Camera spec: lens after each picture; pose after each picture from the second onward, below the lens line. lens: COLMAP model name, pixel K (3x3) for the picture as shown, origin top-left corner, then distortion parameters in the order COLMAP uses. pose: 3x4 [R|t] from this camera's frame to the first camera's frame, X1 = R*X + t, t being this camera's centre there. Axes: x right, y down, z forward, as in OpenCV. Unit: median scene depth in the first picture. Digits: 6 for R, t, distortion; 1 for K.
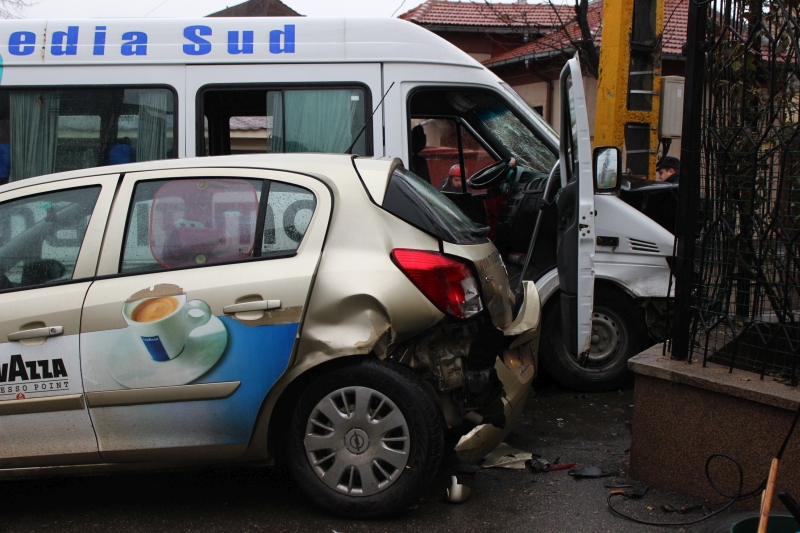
lens RADIAL K [[1066.4, 0, 400.0], [0, 1066.4, 266.5], [0, 0, 1]] dist [-0.028324, 0.025415]
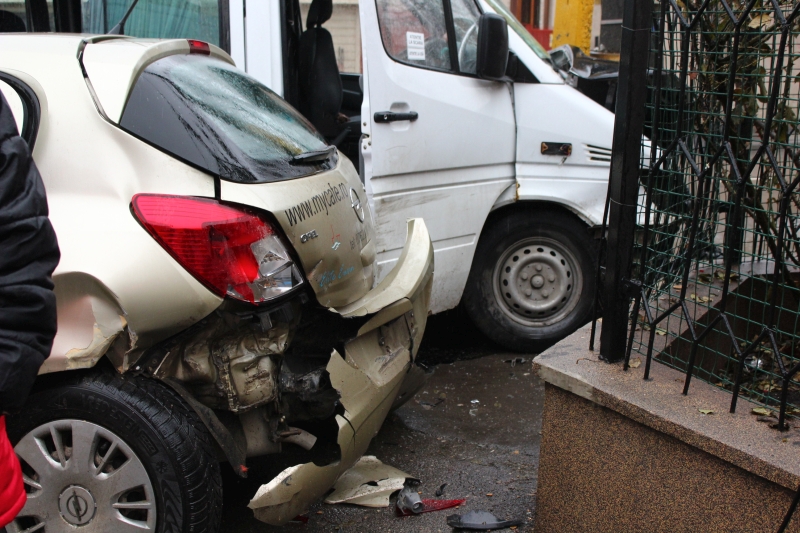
lens RADIAL K [[1099.5, 0, 400.0], [0, 1099.5, 266.5], [0, 0, 1]] dist [-0.033163, -0.007197]
pose [[0.999814, -0.000311, -0.019267, 0.152896], [0.002555, 0.993184, 0.116530, -0.047027], [0.019099, -0.116558, 0.993000, 0.361327]]
